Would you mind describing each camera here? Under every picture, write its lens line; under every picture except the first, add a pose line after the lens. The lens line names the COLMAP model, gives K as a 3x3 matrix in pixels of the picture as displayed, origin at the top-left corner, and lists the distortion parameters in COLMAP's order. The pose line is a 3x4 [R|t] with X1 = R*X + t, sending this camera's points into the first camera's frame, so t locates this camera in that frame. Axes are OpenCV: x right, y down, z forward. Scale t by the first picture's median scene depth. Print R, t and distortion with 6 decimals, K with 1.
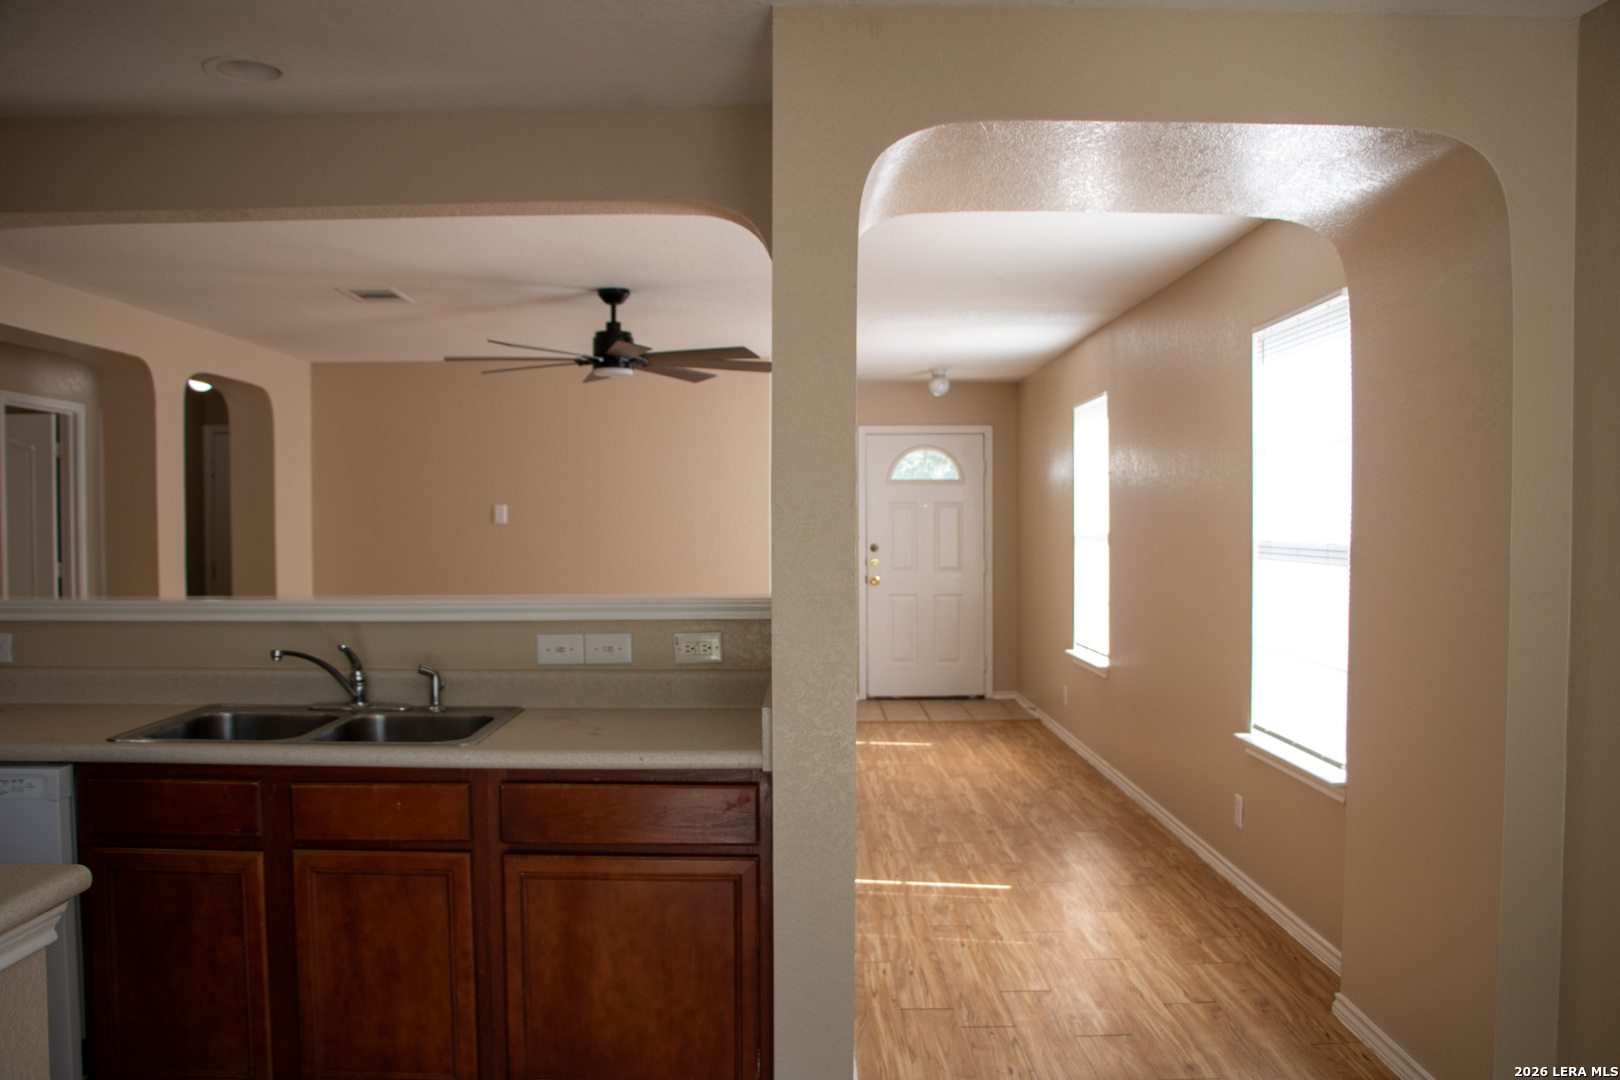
lens RADIAL K [[1317.9, 0, 801.2], [0, 1317.9, 563.0], [0, 0, 1]] dist [-0.189752, 0.170898]
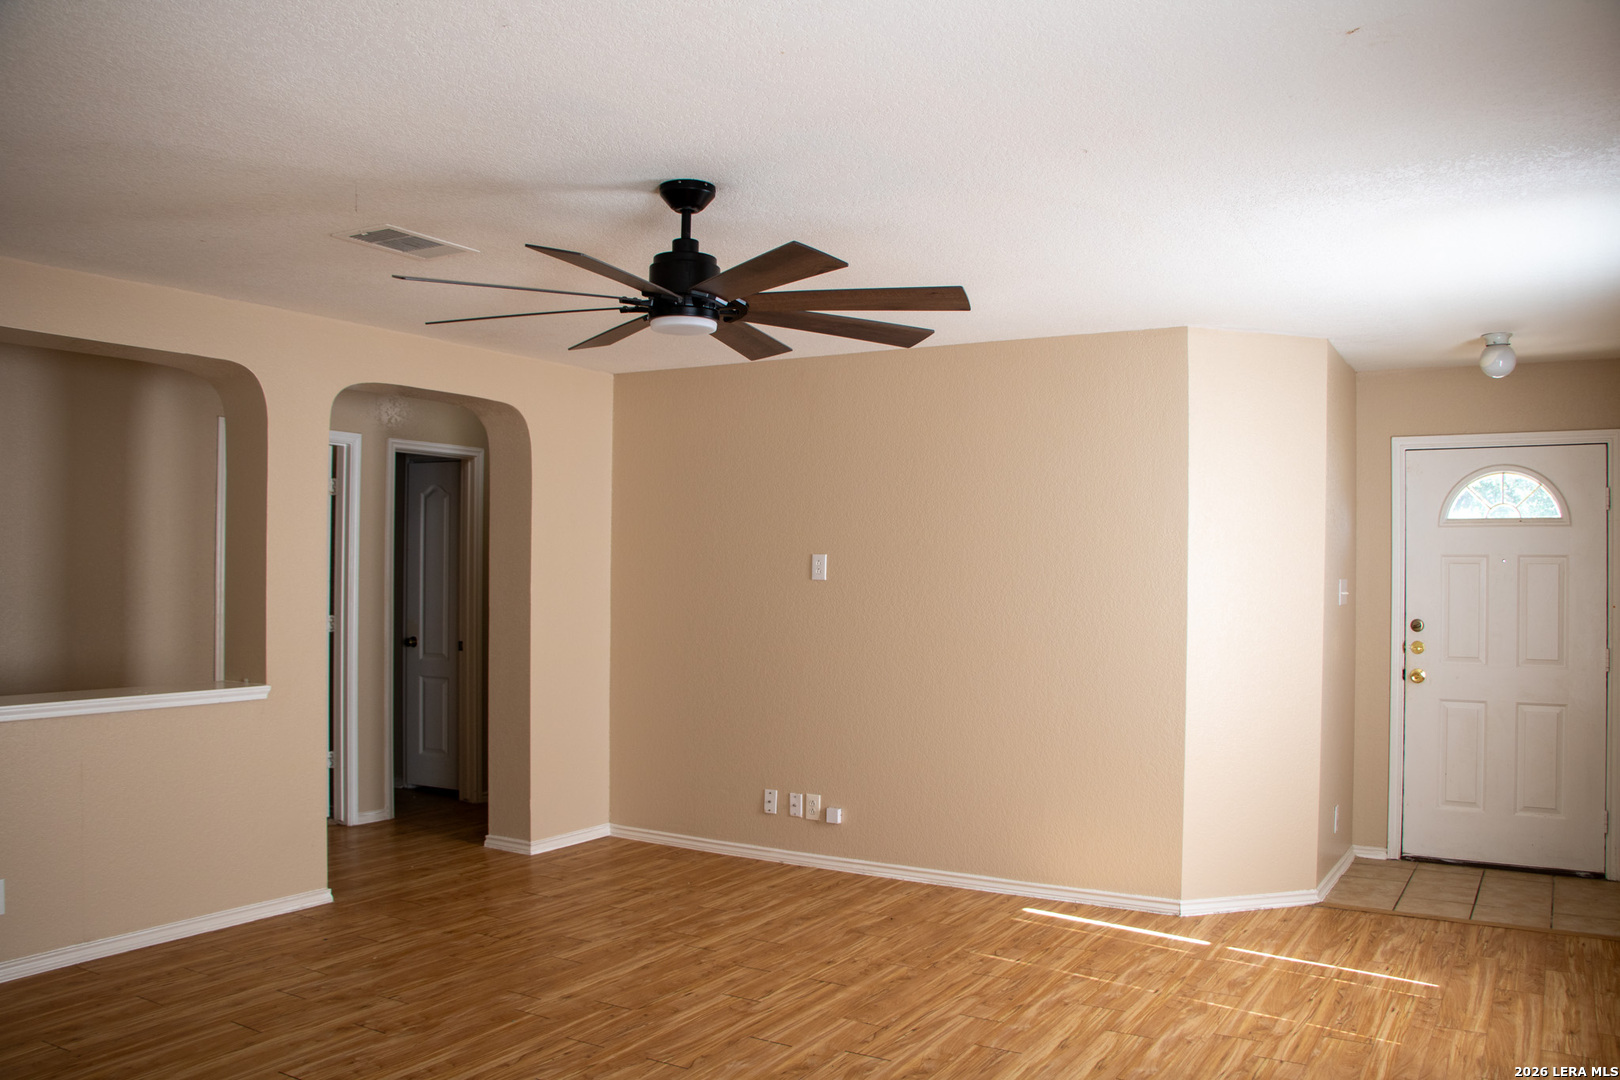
lens RADIAL K [[1317.9, 0, 801.2], [0, 1317.9, 563.0], [0, 0, 1]] dist [-0.189752, 0.170898]
pose [[0.858243, 0.007577, -0.513187, 0.419257], [-0.028191, 0.999077, -0.032395, -0.048382], [0.512468, 0.042270, 0.857665, 1.116665]]
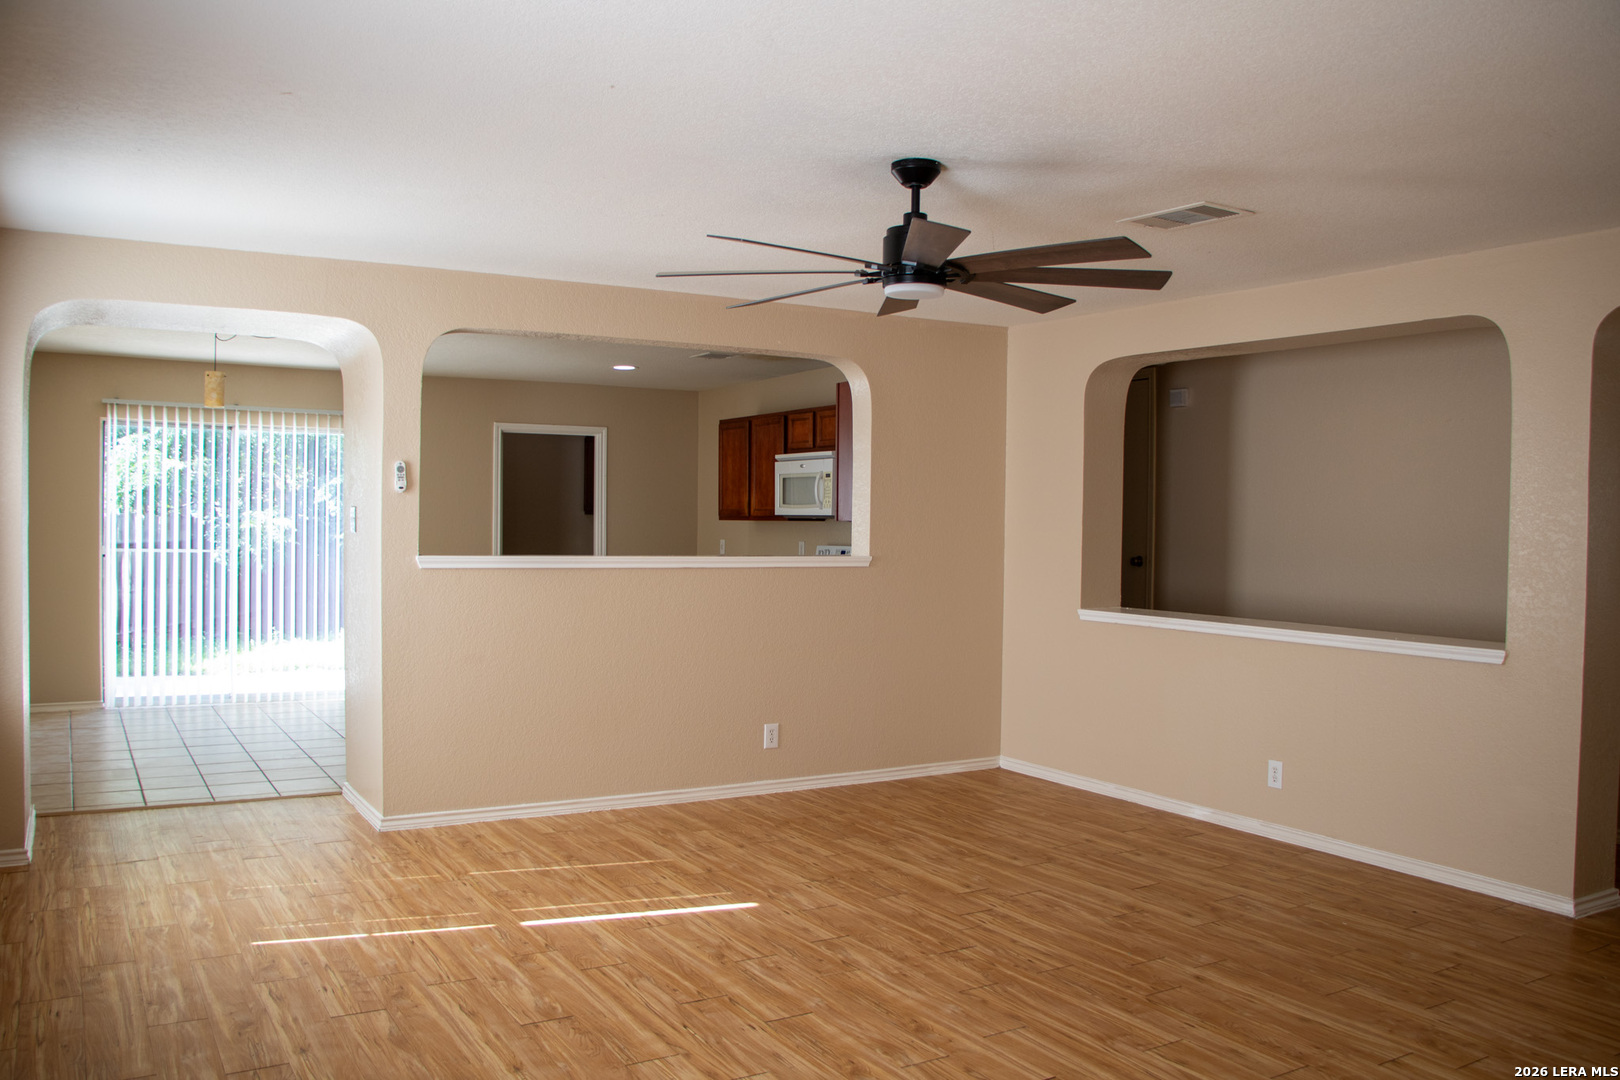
lens RADIAL K [[1359.6, 0, 810.0], [0, 1359.6, 540.0], [0, 0, 1]] dist [-0.185874, 0.165059]
pose [[-0.862846, 0.000747, -0.505465, 0.495398], [-0.027730, 0.998423, 0.048811, -0.110722], [0.504705, 0.056133, -0.861465, 3.255370]]
